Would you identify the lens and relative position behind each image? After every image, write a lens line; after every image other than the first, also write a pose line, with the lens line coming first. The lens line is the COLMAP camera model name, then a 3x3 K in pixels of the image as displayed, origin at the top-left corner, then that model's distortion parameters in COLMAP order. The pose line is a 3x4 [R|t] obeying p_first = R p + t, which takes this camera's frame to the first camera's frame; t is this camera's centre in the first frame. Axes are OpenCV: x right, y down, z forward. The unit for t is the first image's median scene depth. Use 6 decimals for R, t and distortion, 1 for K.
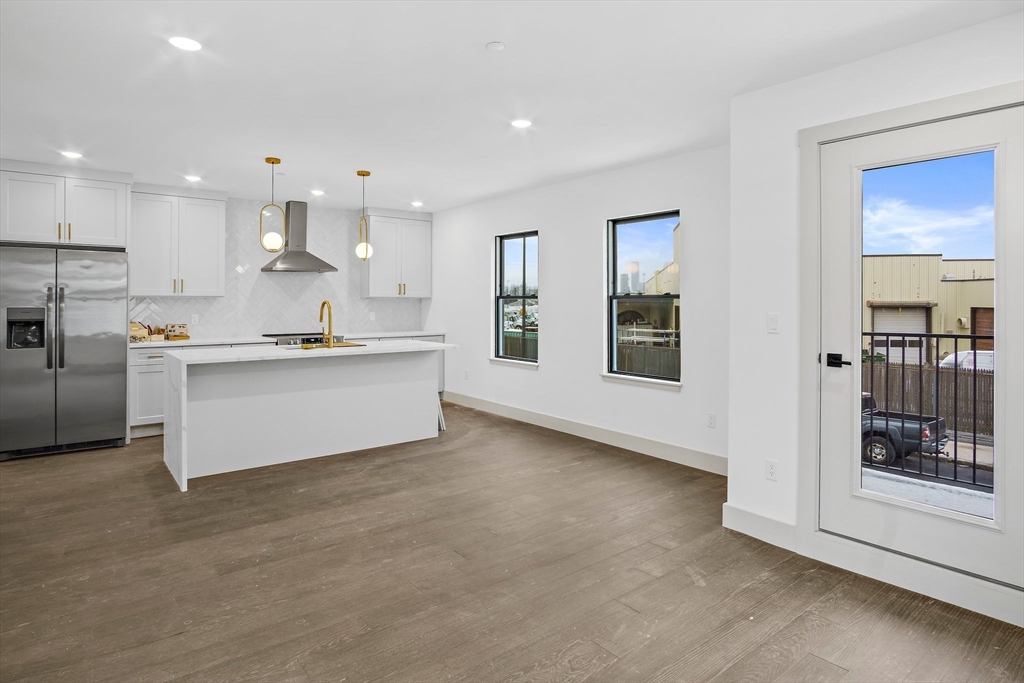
lens RADIAL K [[565.0, 0, 498.4], [0, 565.0, 303.0], [0, 0, 1]] dist [-0.005353, -0.000813]
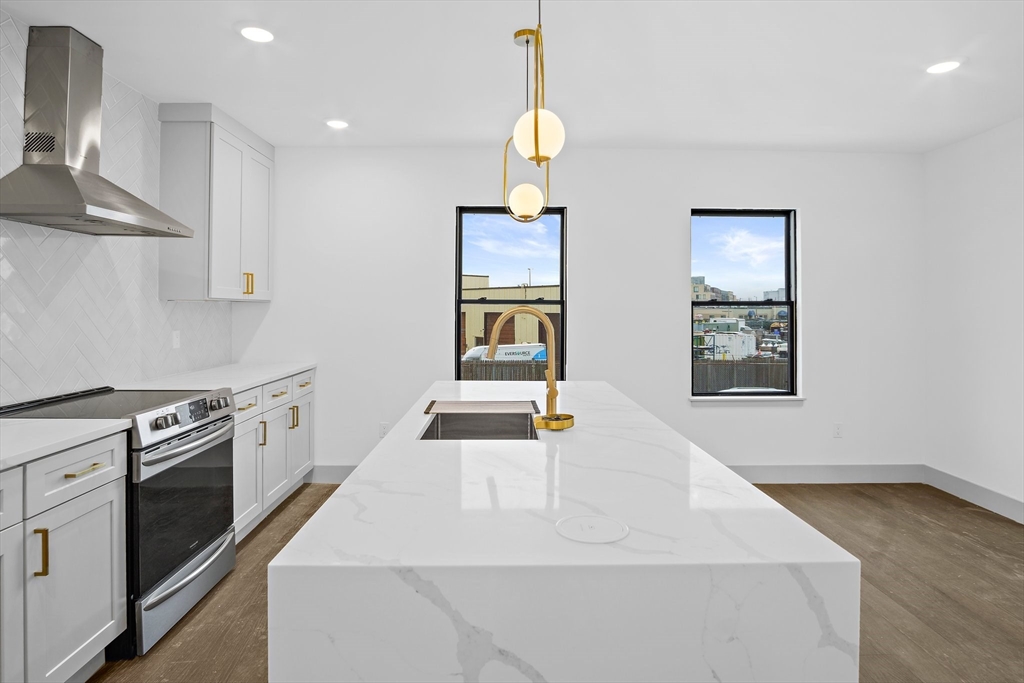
lens RADIAL K [[565.0, 0, 498.4], [0, 565.0, 303.0], [0, 0, 1]] dist [-0.005353, -0.000813]
pose [[0.606758, 0.006845, 0.794857, -0.679865], [0.001213, 0.999954, -0.009537, -0.002907], [-0.794886, 0.006751, 0.606721, 0.784435]]
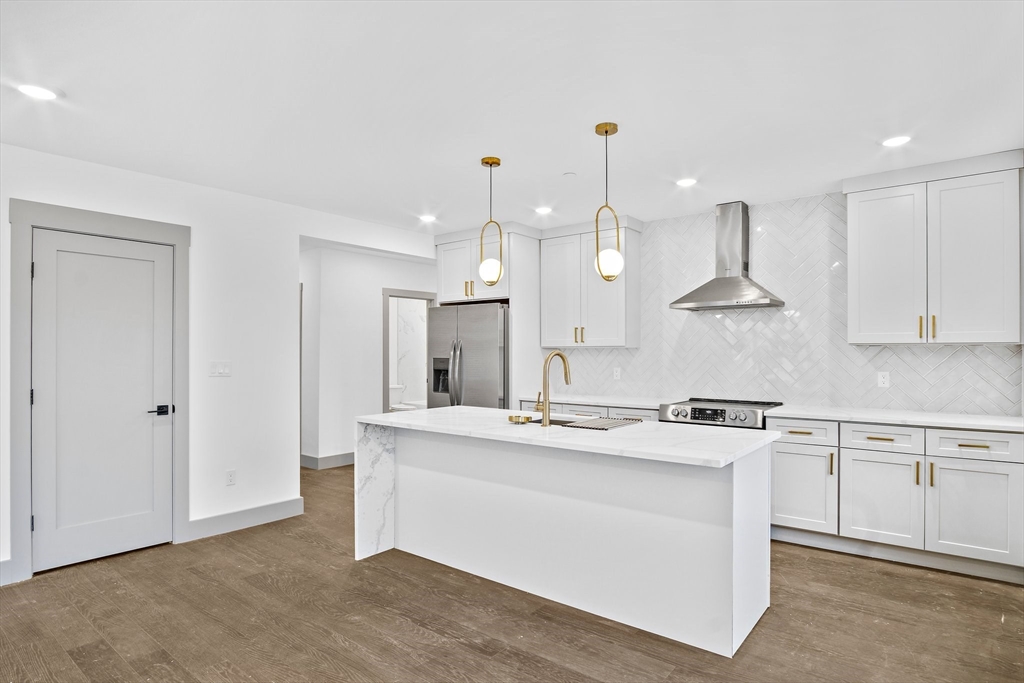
lens RADIAL K [[554.8, 0, 516.9], [0, 554.8, 348.9], [0, 0, 1]] dist [-0.019034, 0.000467]
pose [[0.242144, -0.007148, -0.970214, 0.309459], [-0.000953, 0.999971, -0.007605, -0.001779], [0.970240, 0.002766, 0.242130, 0.842237]]
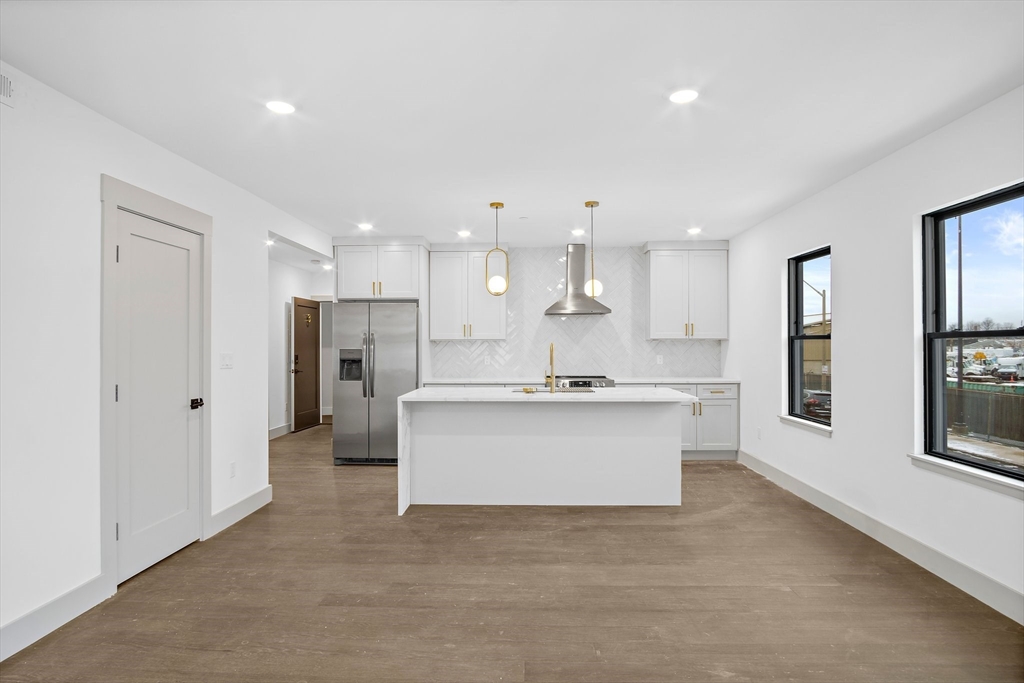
lens RADIAL K [[548.3, 0, 512.0], [0, 548.3, 341.5], [0, 0, 1]] dist [-0.018846, -0.000139]
pose [[0.773843, -0.005112, -0.633357, 0.242616], [0.001264, 0.999978, -0.006526, -0.000812], [0.633376, 0.004250, 0.773833, 0.248369]]
